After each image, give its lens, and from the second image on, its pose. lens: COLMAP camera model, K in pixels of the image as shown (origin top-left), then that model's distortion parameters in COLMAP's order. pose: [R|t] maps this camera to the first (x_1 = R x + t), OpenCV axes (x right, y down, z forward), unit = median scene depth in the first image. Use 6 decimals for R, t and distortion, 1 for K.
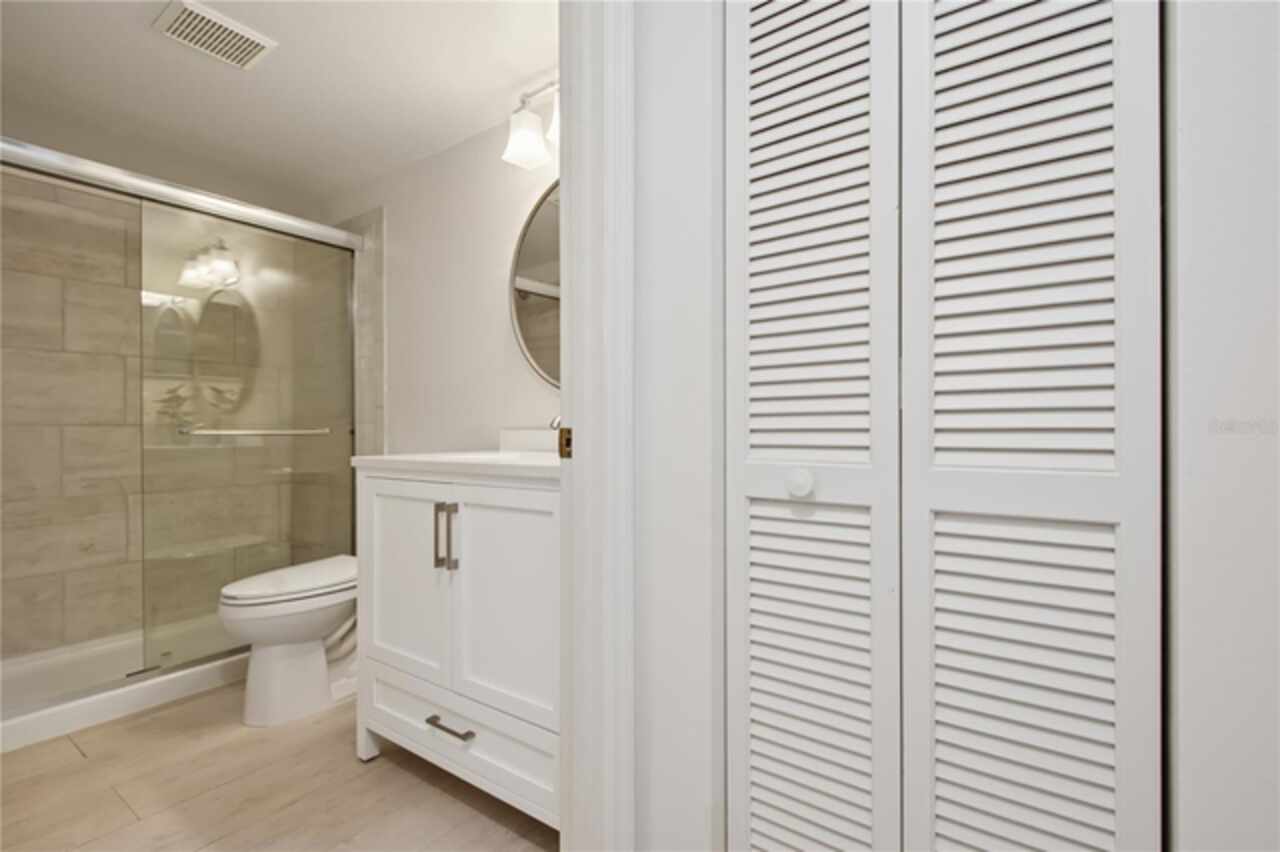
lens RADIAL K [[570.2, 0, 644.7], [0, 570.2, 426.9], [0, 0, 1]] dist [0.000942, -0.004882]
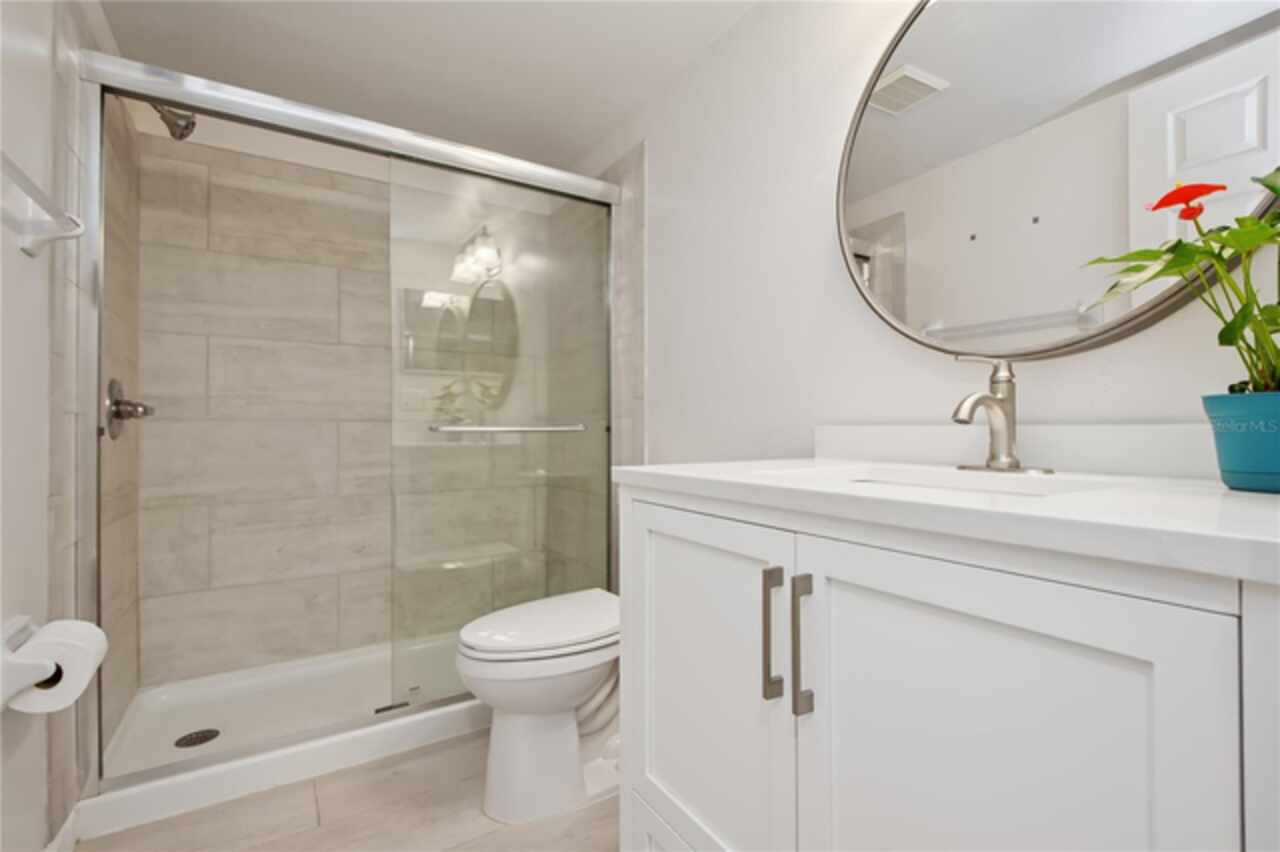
lens RADIAL K [[570.2, 0, 639.5], [0, 570.2, 426.6], [0, 0, 1]] dist [0.000942, -0.004882]
pose [[0.915562, 0.000159, -0.402177, -0.166779], [0.001053, 0.999996, 0.002791, 0.004176], [0.402176, -0.002979, 0.915558, 0.311482]]
